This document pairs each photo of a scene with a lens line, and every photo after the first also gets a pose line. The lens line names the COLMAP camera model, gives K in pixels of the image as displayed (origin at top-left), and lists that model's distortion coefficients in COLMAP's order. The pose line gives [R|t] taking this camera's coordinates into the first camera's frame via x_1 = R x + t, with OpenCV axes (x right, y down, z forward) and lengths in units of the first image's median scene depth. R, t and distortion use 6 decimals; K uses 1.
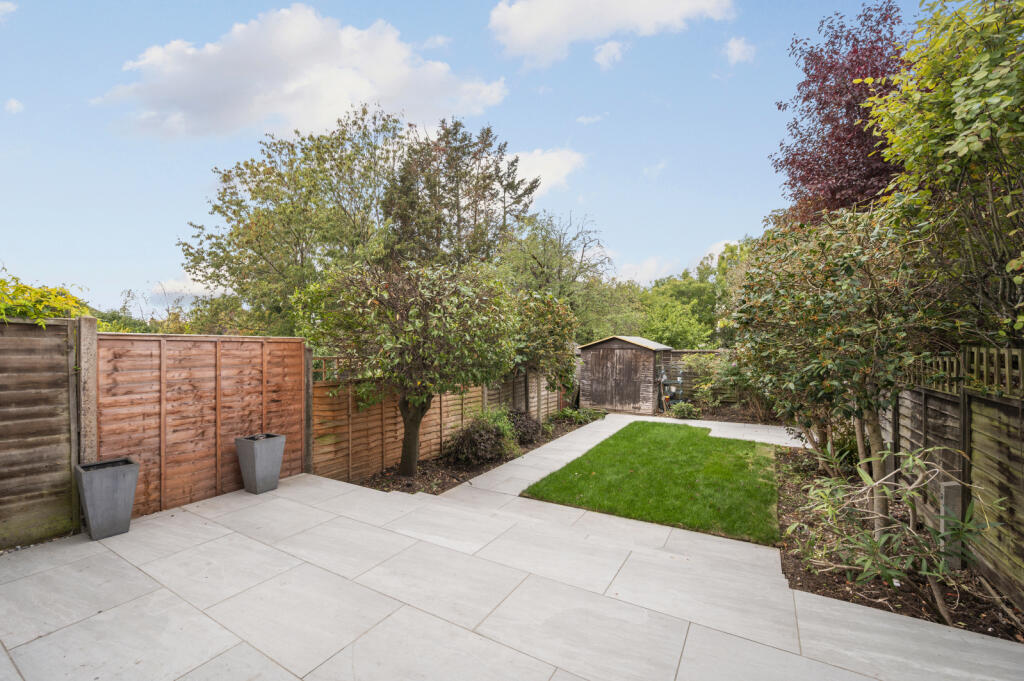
lens RADIAL K [[408.2, 0, 512.9], [0, 408.2, 344.9], [0, 0, 1]] dist [-0.001732, -0.000045]
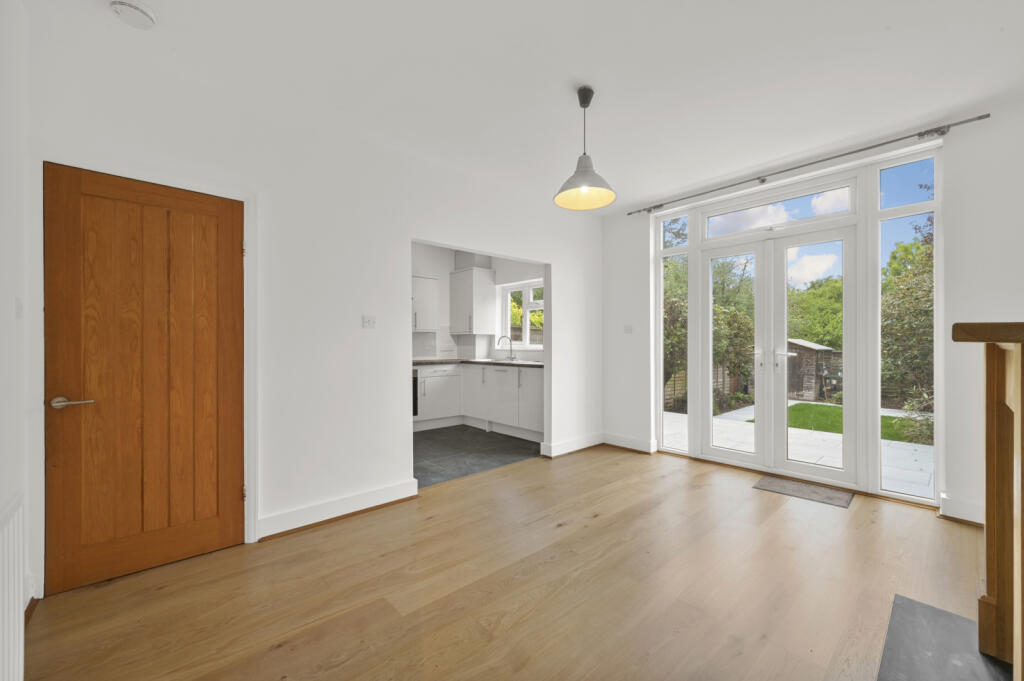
lens RADIAL K [[408.2, 0, 516.1], [0, 408.2, 337.5], [0, 0, 1]] dist [-0.001732, -0.000045]
pose [[0.960018, 0.014107, -0.279582, -0.190995], [-0.018762, 0.999726, -0.013978, 0.008980], [0.279308, 0.018664, 0.960020, -0.464508]]
